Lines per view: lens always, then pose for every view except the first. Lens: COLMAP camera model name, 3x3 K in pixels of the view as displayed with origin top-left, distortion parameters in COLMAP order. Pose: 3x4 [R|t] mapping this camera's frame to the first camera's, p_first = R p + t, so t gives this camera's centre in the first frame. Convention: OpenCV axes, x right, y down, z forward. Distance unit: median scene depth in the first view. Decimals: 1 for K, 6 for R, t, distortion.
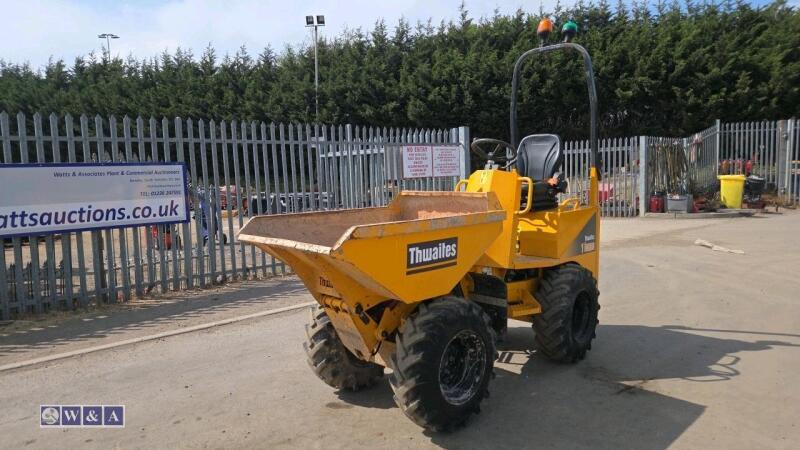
lens RADIAL K [[529.6, 0, 392.2], [0, 529.6, 218.2], [0, 0, 1]] dist [0.052291, -0.050607]
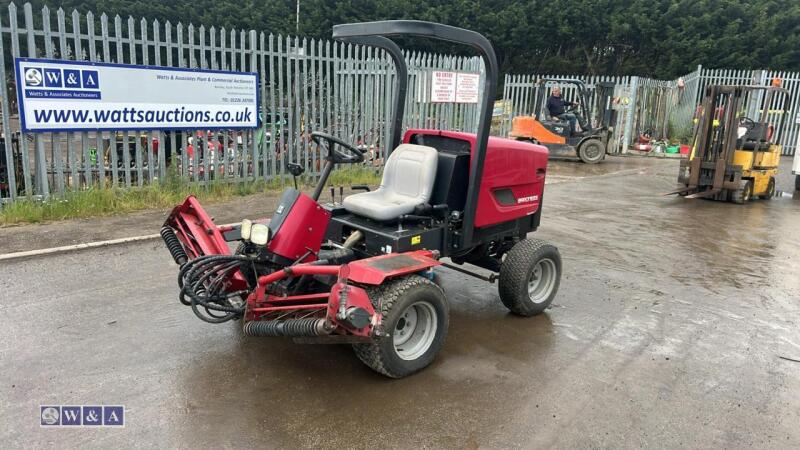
lens RADIAL K [[569.7, 0, 400.0], [0, 569.7, 225.0], [0, 0, 1]] dist [0.033282, -0.036785]
pose [[0.993210, 0.052065, 0.104034, -0.095455], [-0.066306, 0.988141, 0.138497, 0.010434], [-0.095590, -0.144455, 0.984884, -0.112762]]
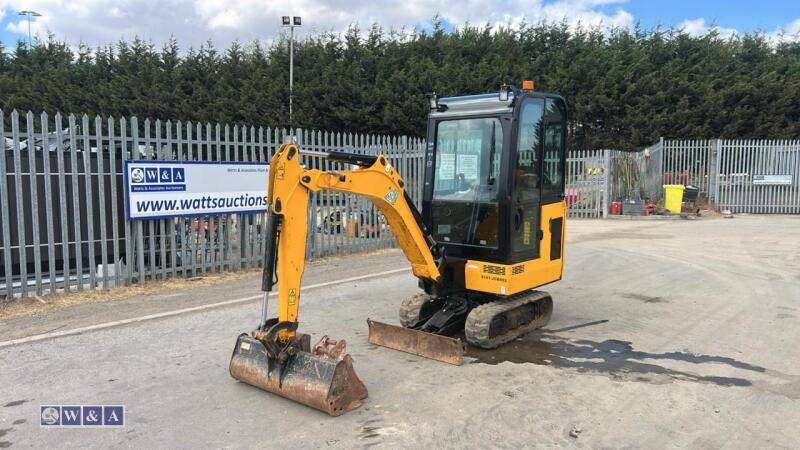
lens RADIAL K [[569.7, 0, 400.0], [0, 569.7, 225.0], [0, 0, 1]] dist [0.033282, -0.036785]
pose [[0.990223, 0.016809, 0.138480, -0.162734], [-0.017275, 0.999848, 0.002168, 0.018927], [-0.138422, -0.004539, 0.990363, -0.198684]]
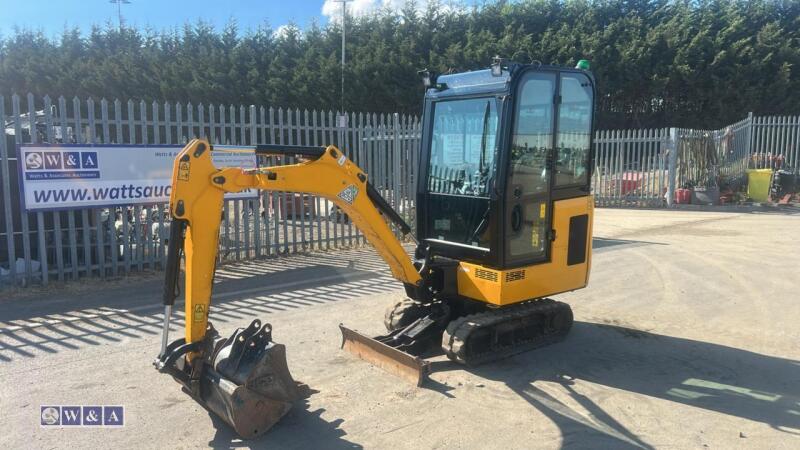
lens RADIAL K [[569.7, 0, 400.0], [0, 569.7, 225.0], [0, 0, 1]] dist [0.033282, -0.036785]
pose [[0.999439, 0.030881, -0.012941, -0.030663], [-0.030351, 0.998766, 0.039320, 0.003176], [0.014140, -0.038905, 0.999143, -0.101816]]
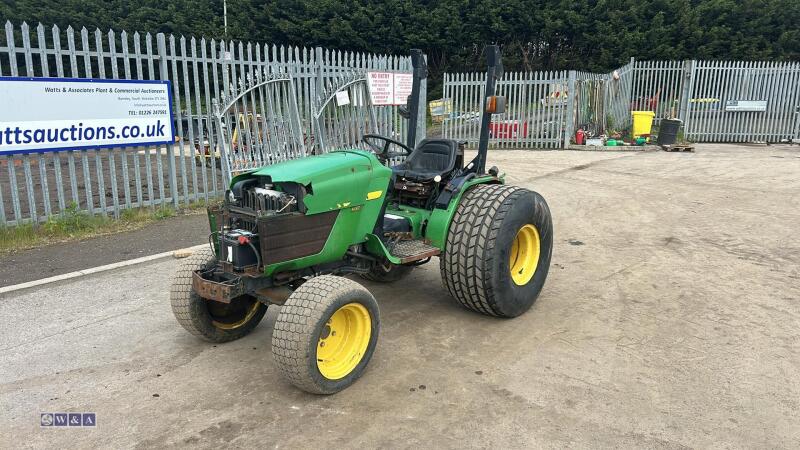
lens RADIAL K [[569.7, 0, 400.0], [0, 569.7, 225.0], [0, 0, 1]] dist [0.033282, -0.036785]
pose [[0.980744, -0.005989, 0.195203, -0.084901], [-0.020408, 0.990915, 0.132934, 0.003920], [-0.194226, -0.134358, 0.971712, -0.065435]]
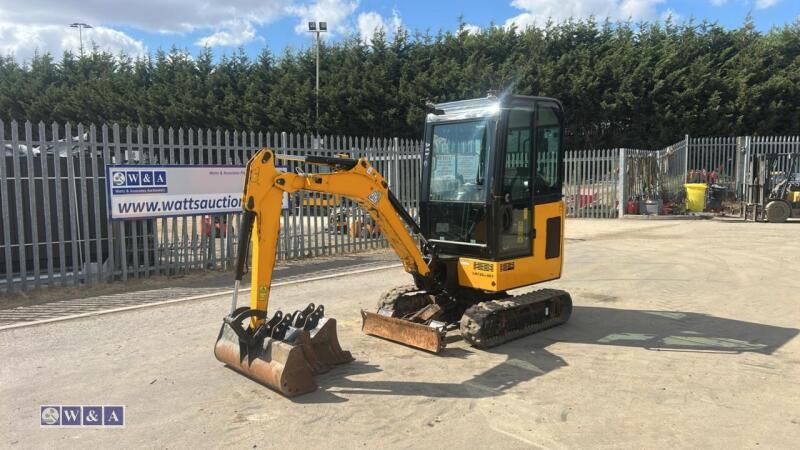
lens RADIAL K [[569.7, 0, 400.0], [0, 569.7, 225.0], [0, 0, 1]] dist [0.033282, -0.036785]
pose [[0.998029, 0.015090, 0.060905, -0.089732], [-0.015170, 0.999885, 0.000848, 0.019138], [-0.060885, -0.001771, 0.998143, -0.219171]]
